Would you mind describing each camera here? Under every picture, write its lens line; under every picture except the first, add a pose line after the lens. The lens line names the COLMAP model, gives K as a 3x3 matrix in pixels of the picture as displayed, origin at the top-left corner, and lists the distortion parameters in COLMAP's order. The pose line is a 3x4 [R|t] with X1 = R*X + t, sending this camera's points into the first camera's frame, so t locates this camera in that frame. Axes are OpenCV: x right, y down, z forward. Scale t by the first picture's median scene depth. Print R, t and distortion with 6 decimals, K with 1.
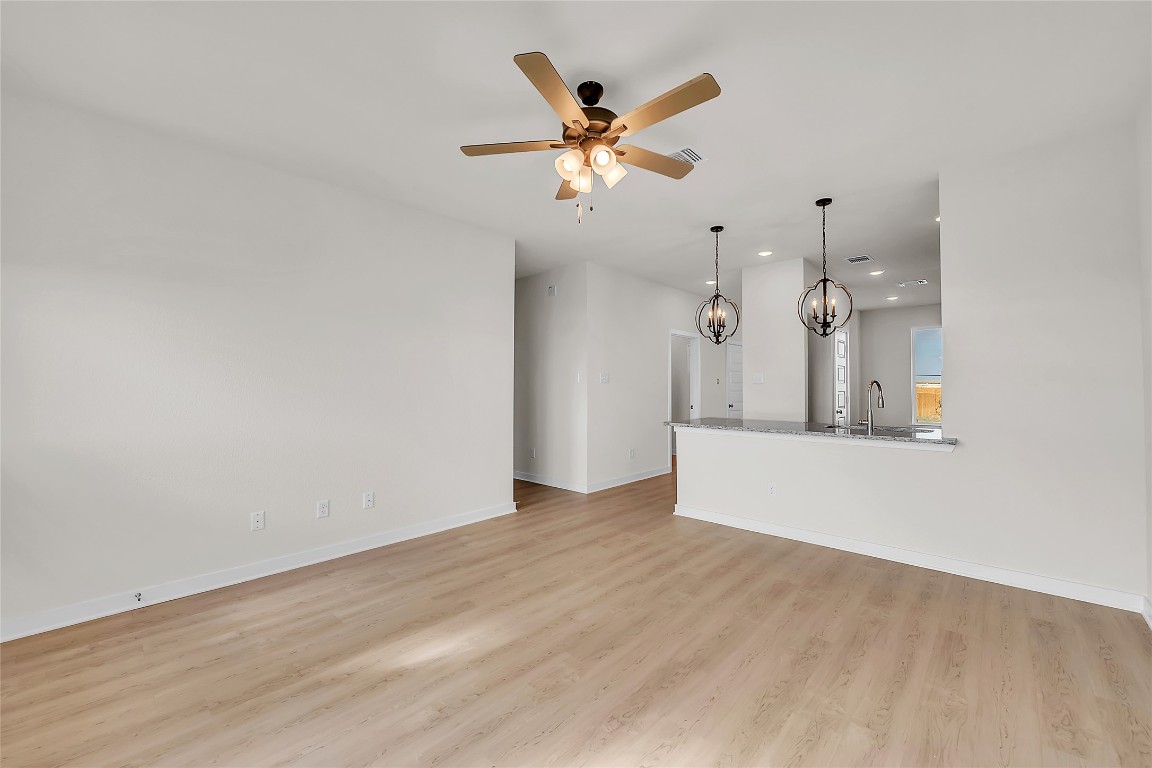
lens RADIAL K [[454.4, 0, 580.1], [0, 454.4, 388.4], [0, 0, 1]] dist [-0.013311, -0.000007]
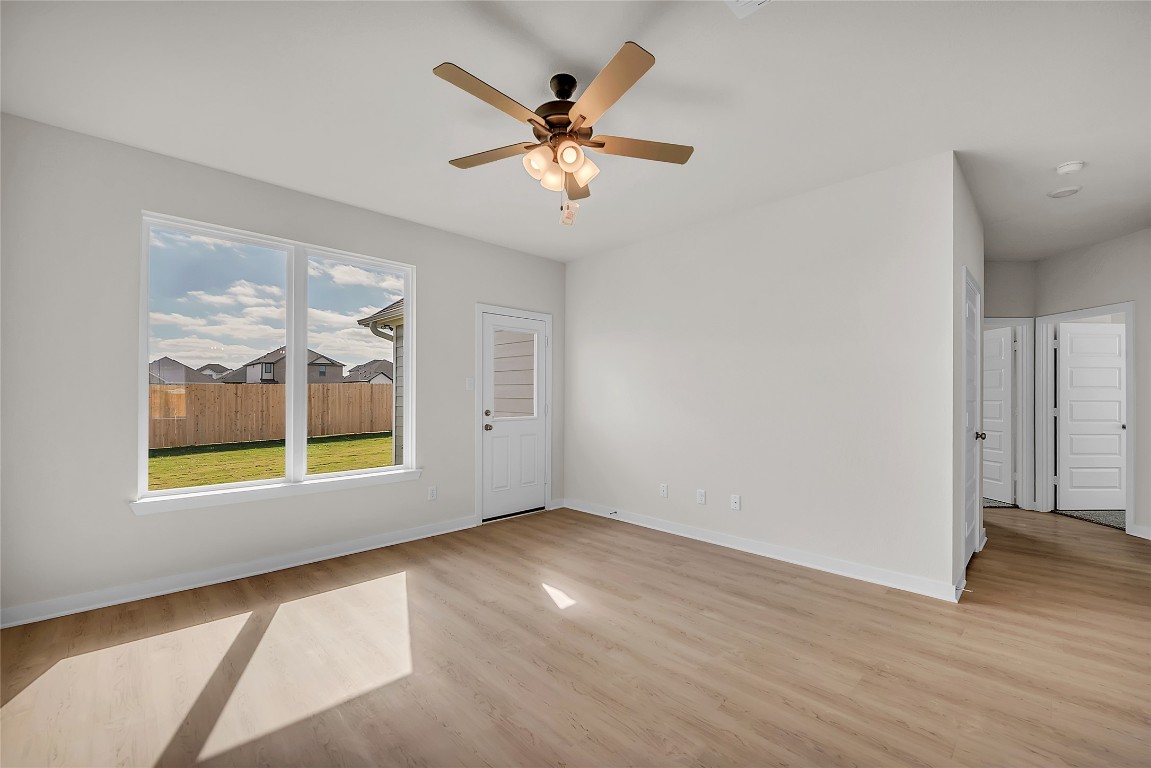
lens RADIAL K [[476.1, 0, 586.3], [0, 476.1, 395.6], [0, 0, 1]] dist [0.000091, -0.000058]
pose [[-0.037682, 0.001991, -0.999288, 0.806963], [-0.003689, 0.999991, 0.002132, -0.006368], [0.999283, 0.003766, -0.037674, 0.839142]]
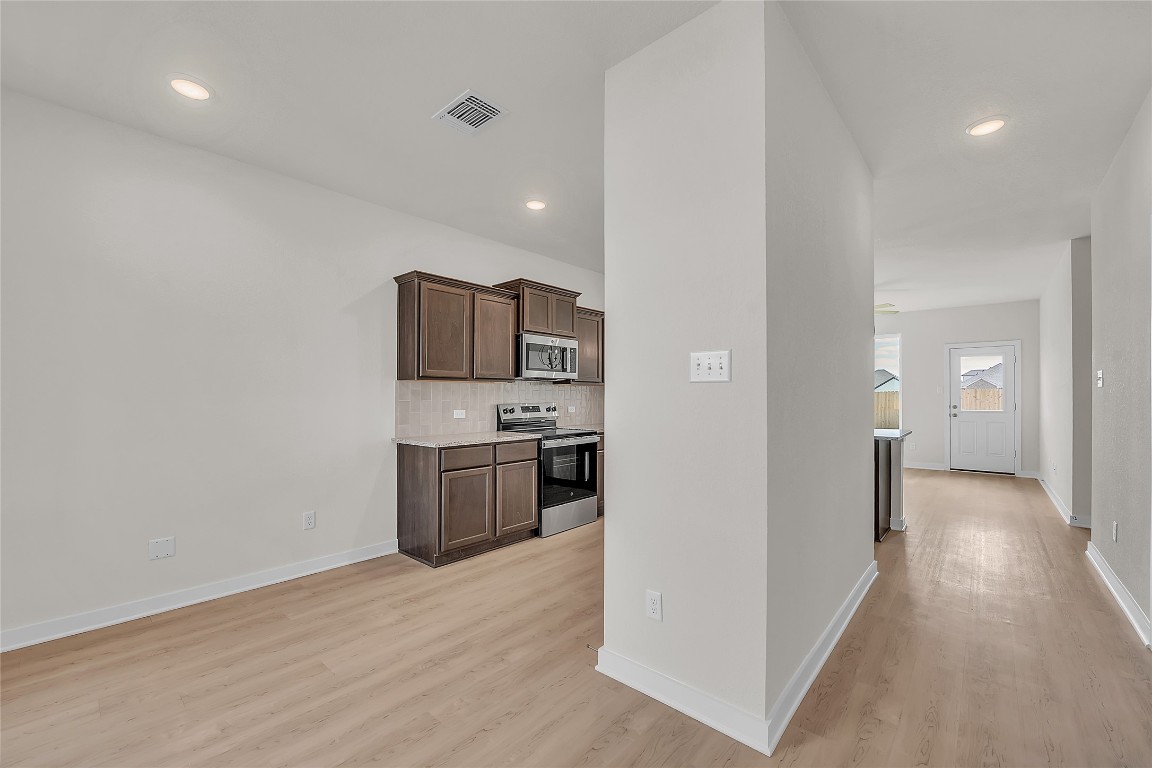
lens RADIAL K [[476.5, 0, 586.8], [0, 476.5, 395.6], [0, 0, 1]] dist [0.000091, -0.000058]
pose [[-0.999080, -0.001758, -0.042845, 1.450580], [-0.001421, 0.999968, -0.007900, 0.017031], [0.042857, -0.007832, -0.999051, 3.109591]]
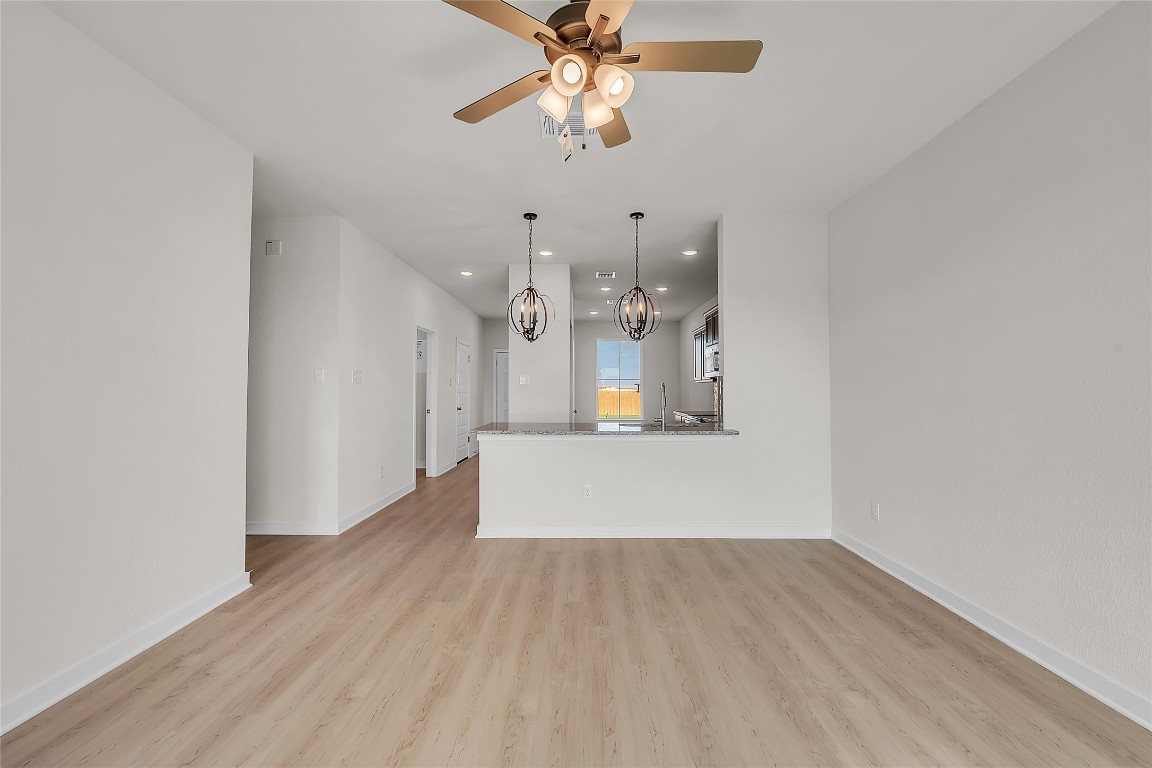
lens RADIAL K [[466.7, 0, 580.4], [0, 466.7, 386.9], [0, 0, 1]] dist [-0.007539, -0.000161]
pose [[0.740518, 0.003627, 0.672027, -0.373012], [0.001462, 0.999974, -0.007007, 0.000514], [-0.672035, 0.006171, 0.740494, 0.340657]]
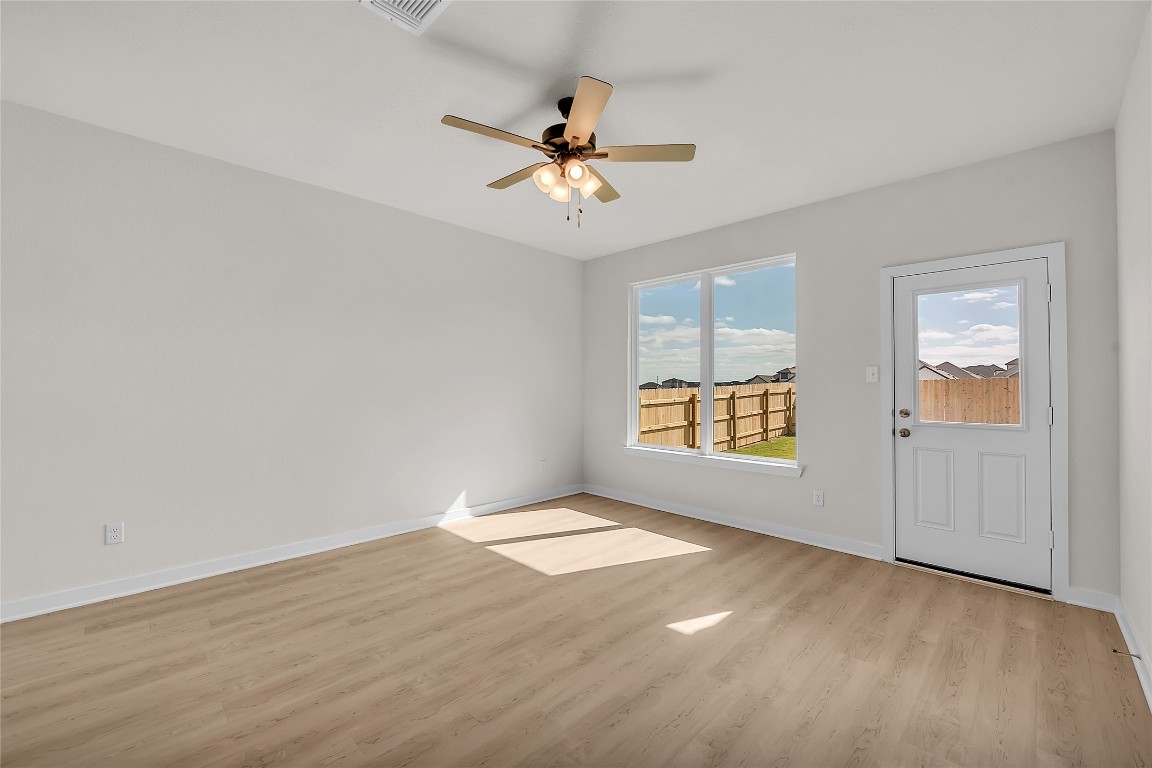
lens RADIAL K [[465.9, 0, 575.9], [0, 465.9, 376.3], [0, 0, 1]] dist [-0.014816, -0.000275]
pose [[-0.999204, -0.004946, 0.039573, -0.029910], [-0.005753, 0.999777, -0.020313, -0.005348], [-0.039463, -0.020525, -0.999010, 1.618659]]
